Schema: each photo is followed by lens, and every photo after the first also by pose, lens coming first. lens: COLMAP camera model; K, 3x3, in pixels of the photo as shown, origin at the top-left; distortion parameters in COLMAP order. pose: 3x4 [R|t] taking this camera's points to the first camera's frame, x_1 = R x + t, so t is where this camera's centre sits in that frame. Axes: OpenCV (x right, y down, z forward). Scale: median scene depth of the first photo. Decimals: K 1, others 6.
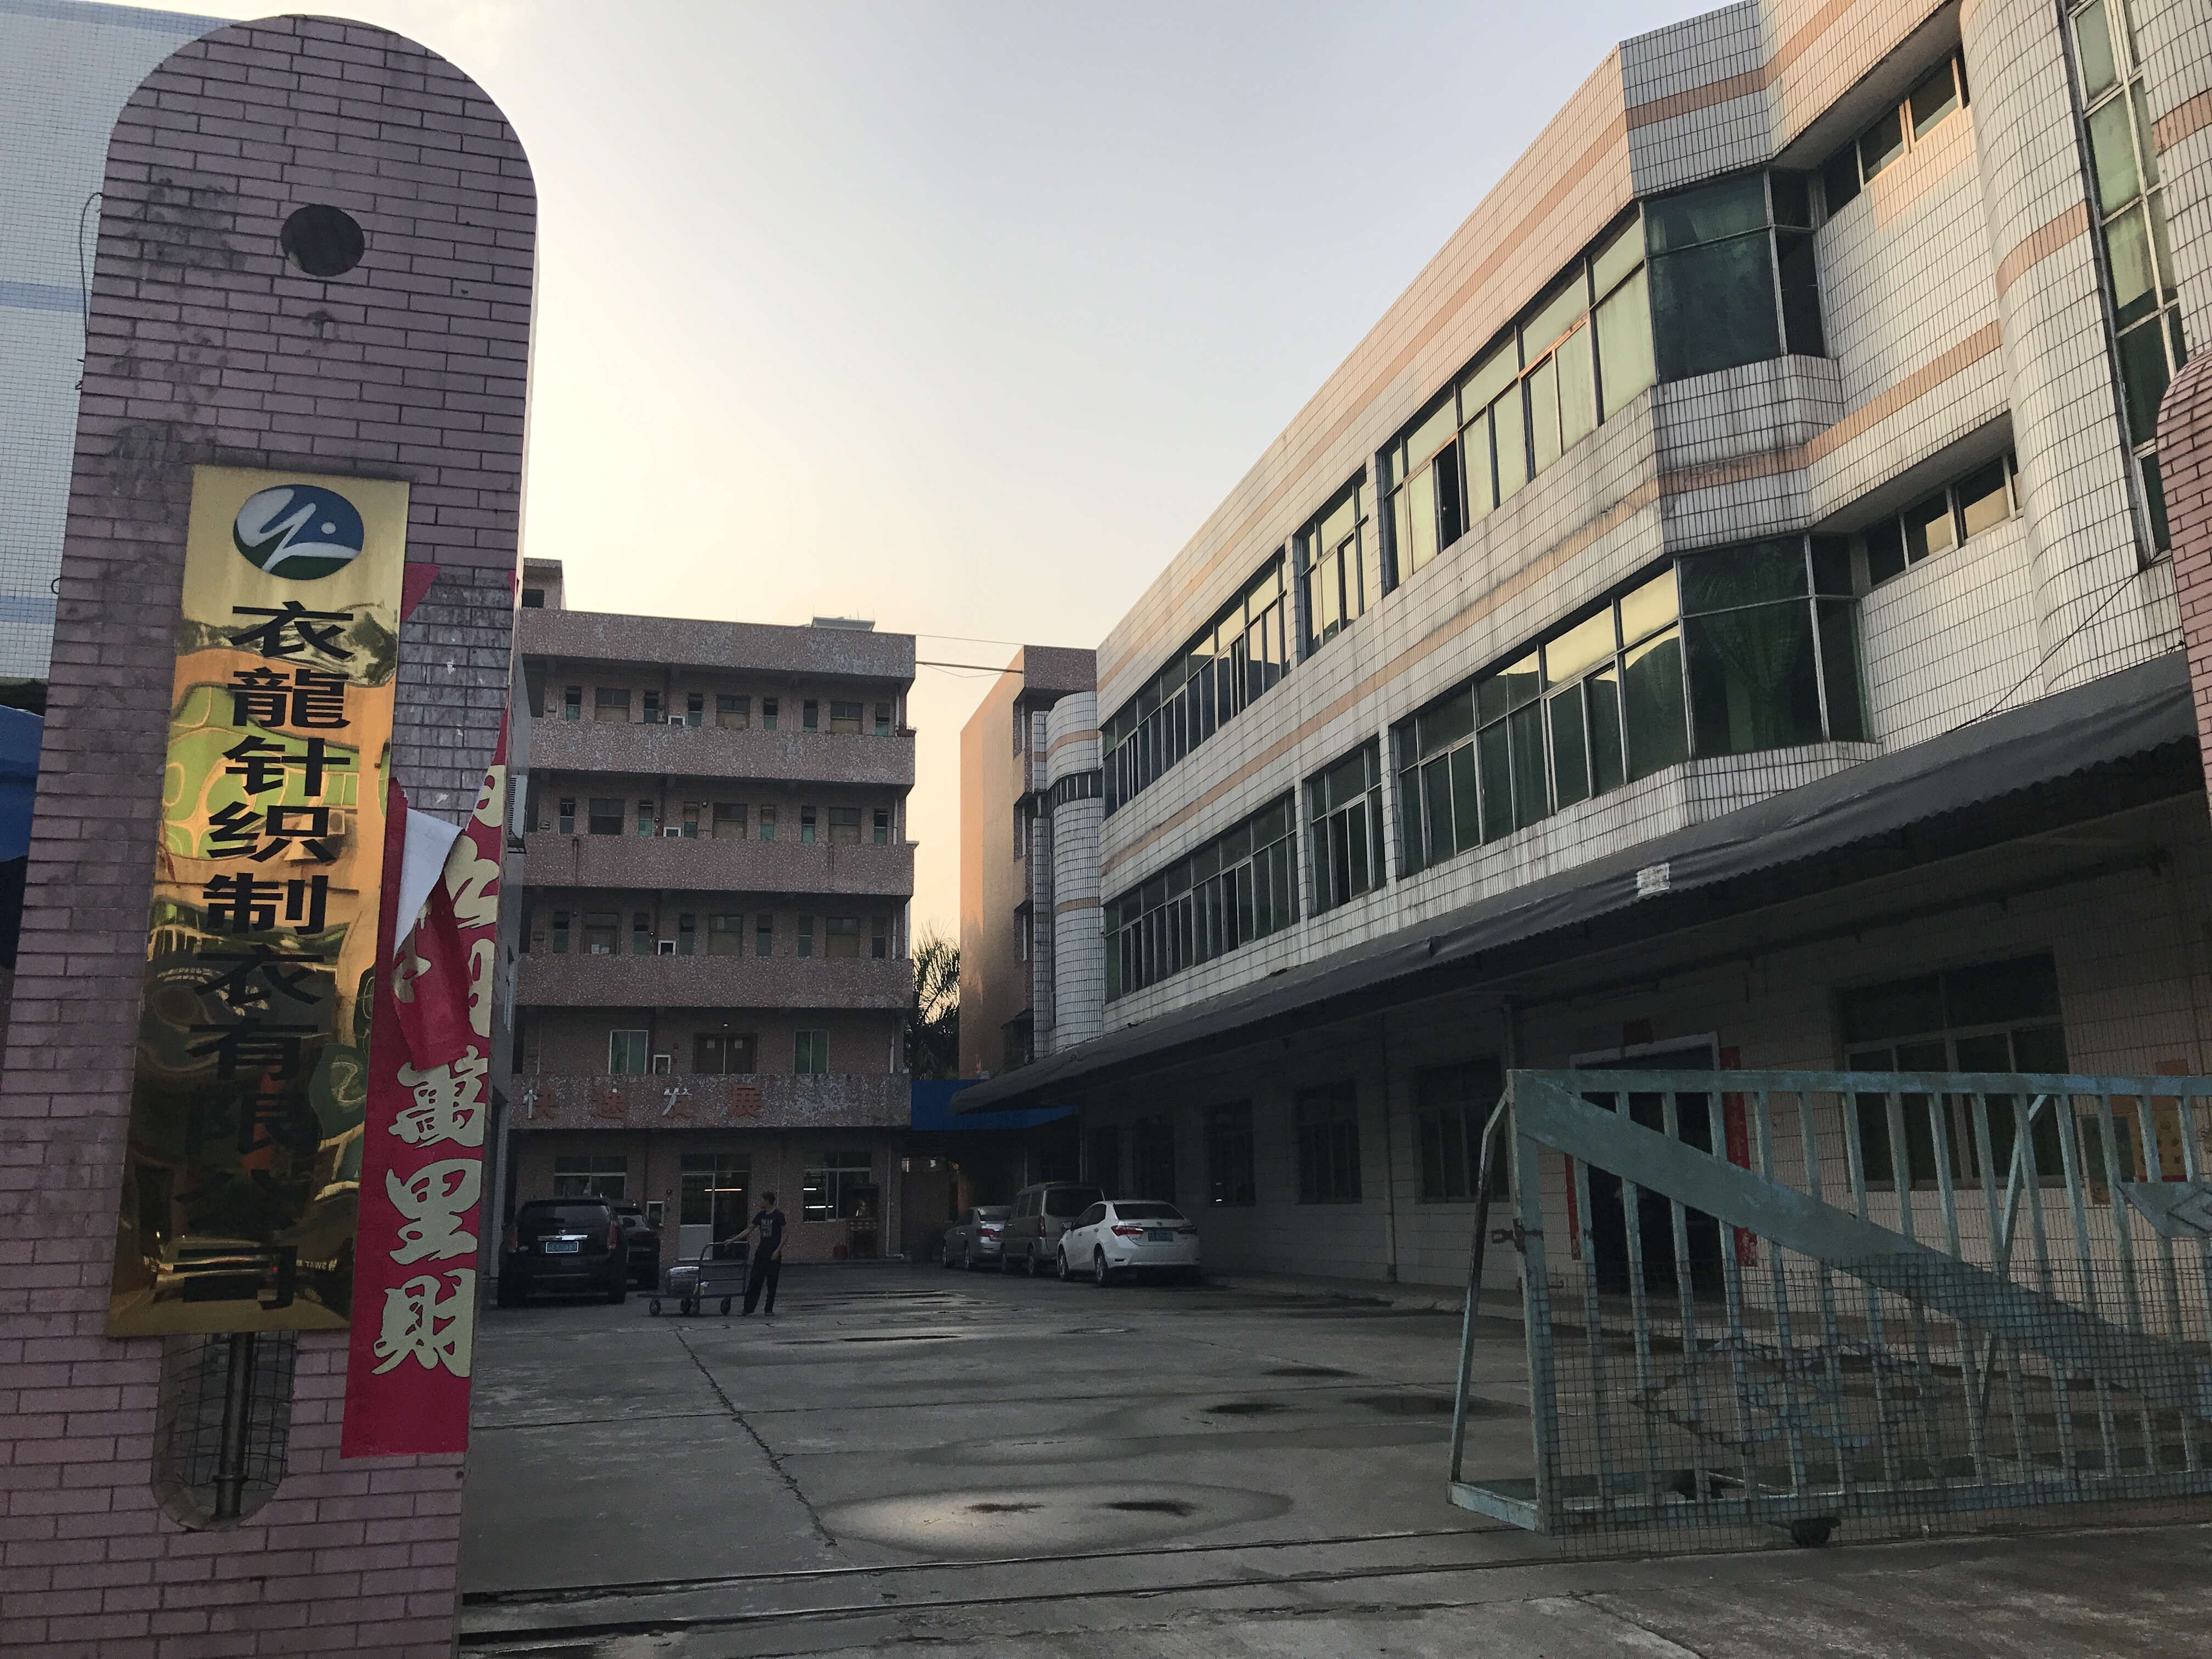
lens RADIAL K [[1807.5, 0, 1115.9], [0, 1807.5, 787.6], [0, 0, 1]] dist [0.047325, -0.016743]
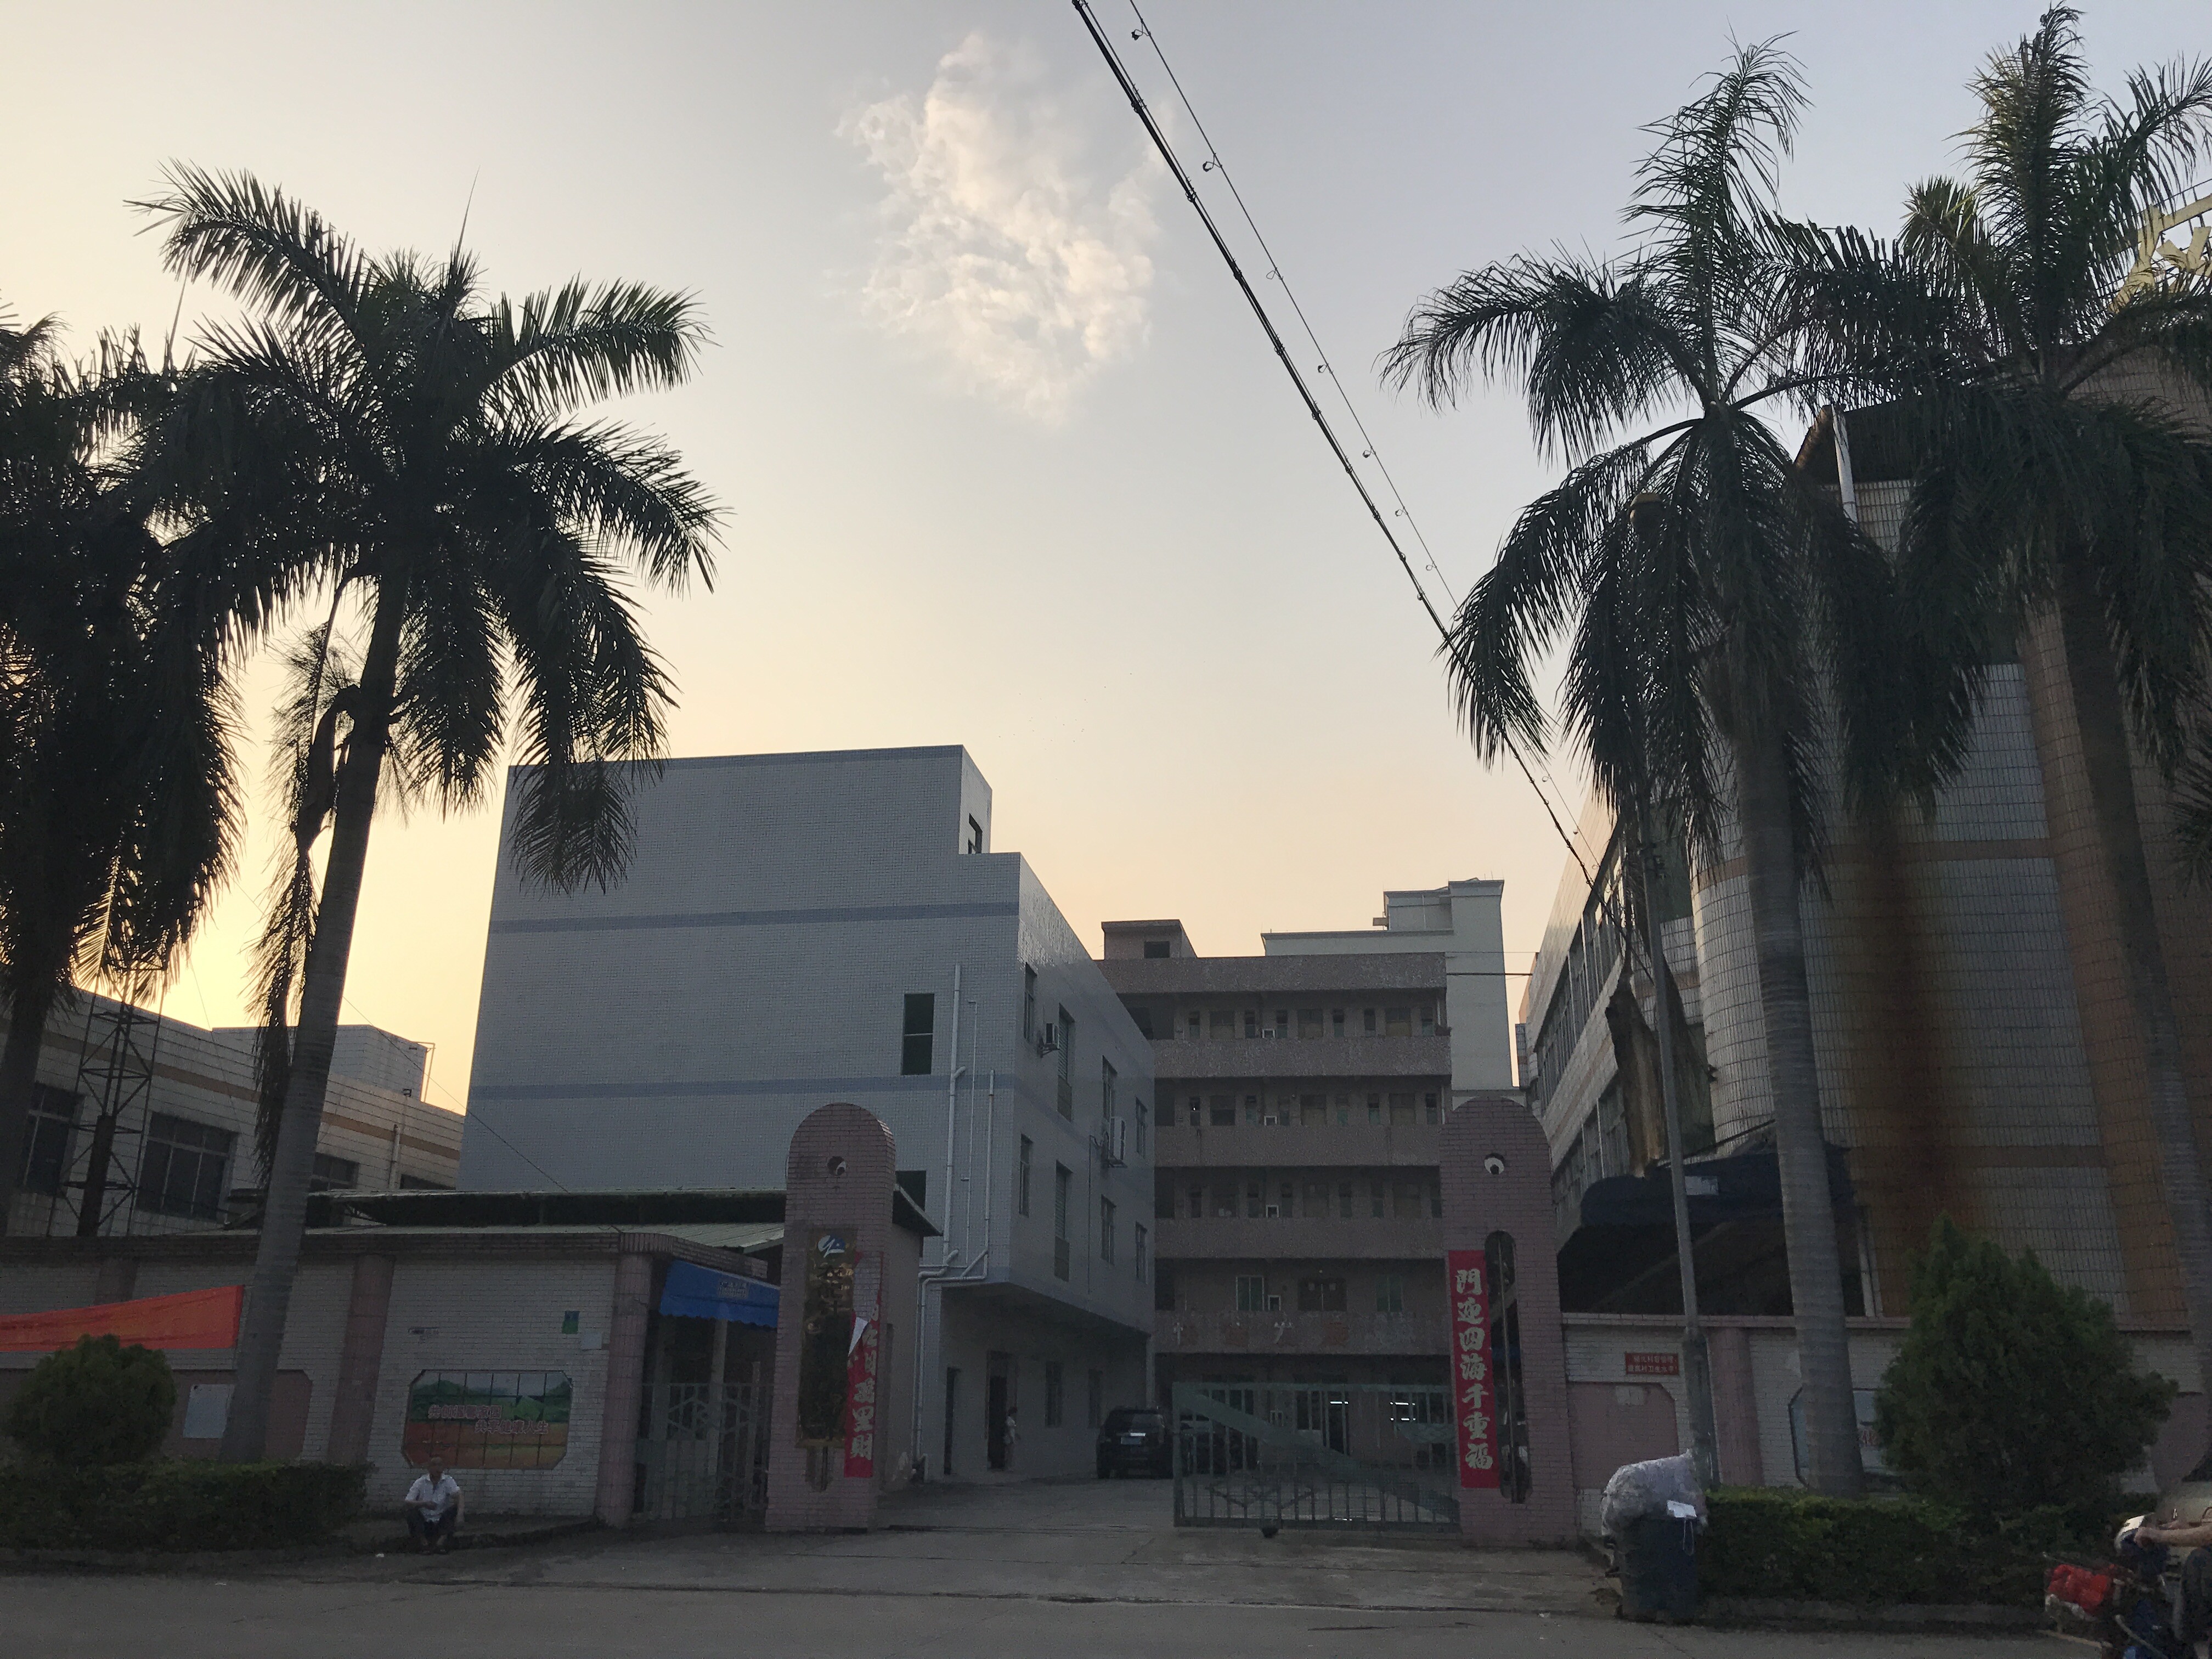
lens RADIAL K [[1794.5, 0, 1106.0], [0, 1794.5, 829.5], [0, 0, 1]] dist [0.055016, -0.000325]
pose [[0.914498, -0.101667, -0.391608, 1.445425], [0.067160, 0.992631, -0.100866, -0.498886], [0.398977, 0.065942, 0.914587, -2.025110]]
